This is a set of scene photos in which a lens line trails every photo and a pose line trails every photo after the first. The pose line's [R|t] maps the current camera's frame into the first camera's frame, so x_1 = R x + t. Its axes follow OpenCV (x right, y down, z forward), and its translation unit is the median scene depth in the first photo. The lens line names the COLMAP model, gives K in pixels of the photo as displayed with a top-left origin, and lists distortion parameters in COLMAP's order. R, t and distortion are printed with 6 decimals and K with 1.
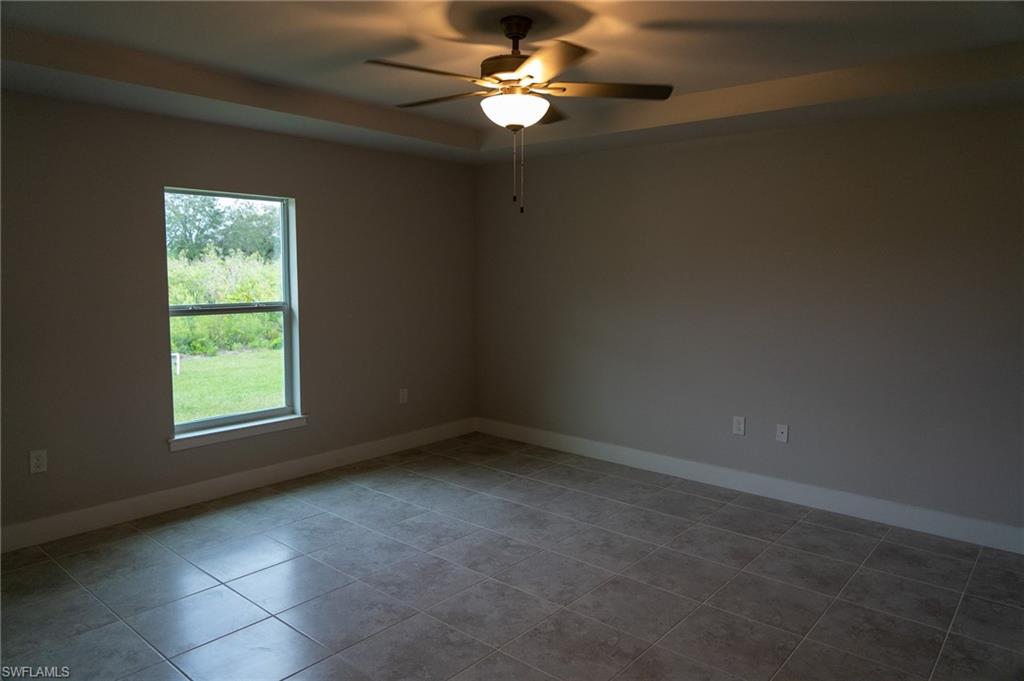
lens RADIAL K [[684.5, 0, 514.2], [0, 684.5, 340.9], [0, 0, 1]] dist [-0.000774, 0.003014]
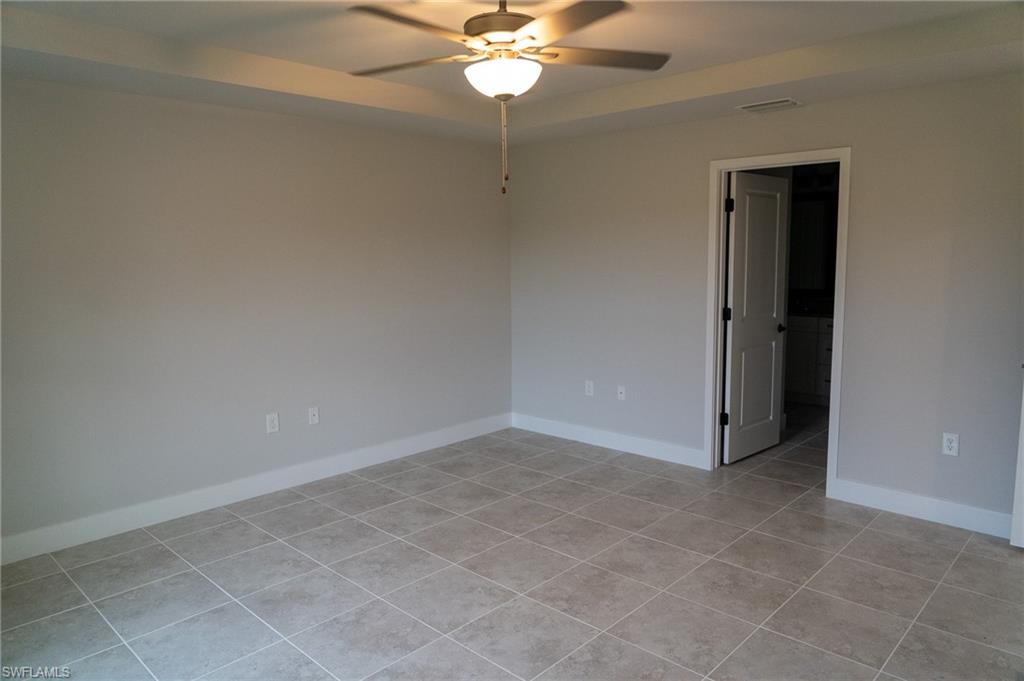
lens RADIAL K [[684.5, 0, 513.1], [0, 684.5, 337.6], [0, 0, 1]] dist [-0.000774, 0.003014]
pose [[0.059607, -0.129607, 0.989772, -0.678470], [0.118568, 0.985435, 0.121898, -0.080606], [-0.991155, 0.110089, 0.074106, 0.701943]]
